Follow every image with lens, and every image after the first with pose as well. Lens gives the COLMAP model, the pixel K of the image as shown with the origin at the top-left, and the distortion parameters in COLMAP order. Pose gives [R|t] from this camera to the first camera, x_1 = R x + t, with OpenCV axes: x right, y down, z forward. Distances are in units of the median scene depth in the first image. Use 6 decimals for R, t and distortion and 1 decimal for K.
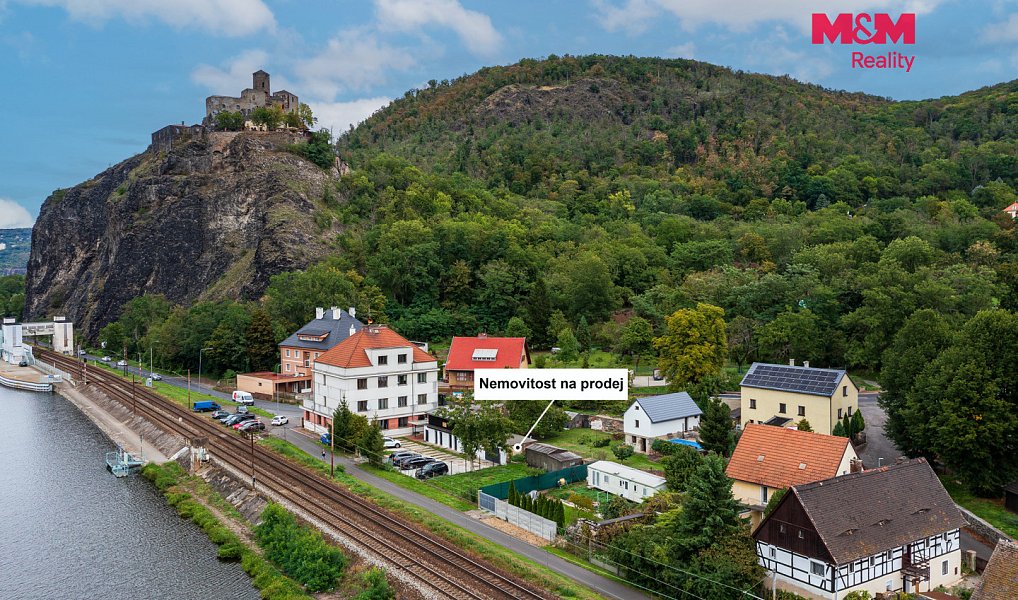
lens RADIAL K [[810.8, 0, 504.9], [0, 810.8, 299.9], [0, 0, 1]] dist [0.010169, 0.009194]
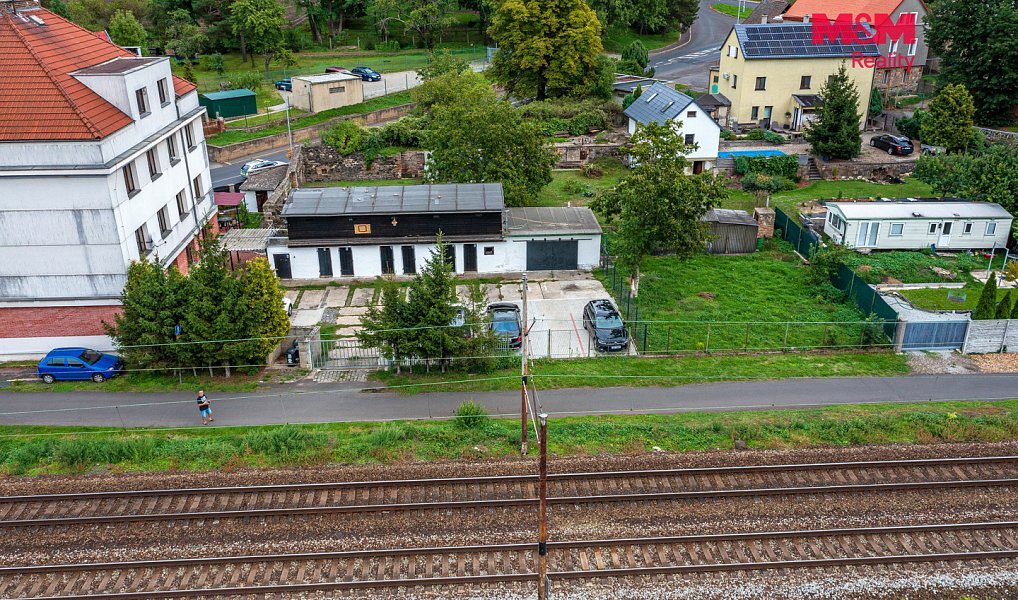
lens RADIAL K [[810.8, 0, 505.6], [0, 810.8, 297.8], [0, 0, 1]] dist [0.010169, 0.009194]
pose [[0.528494, -0.326433, 0.783668, -0.263127], [0.029126, 0.929545, 0.367555, 0.020409], [-0.848437, -0.171426, 0.500767, 0.481322]]
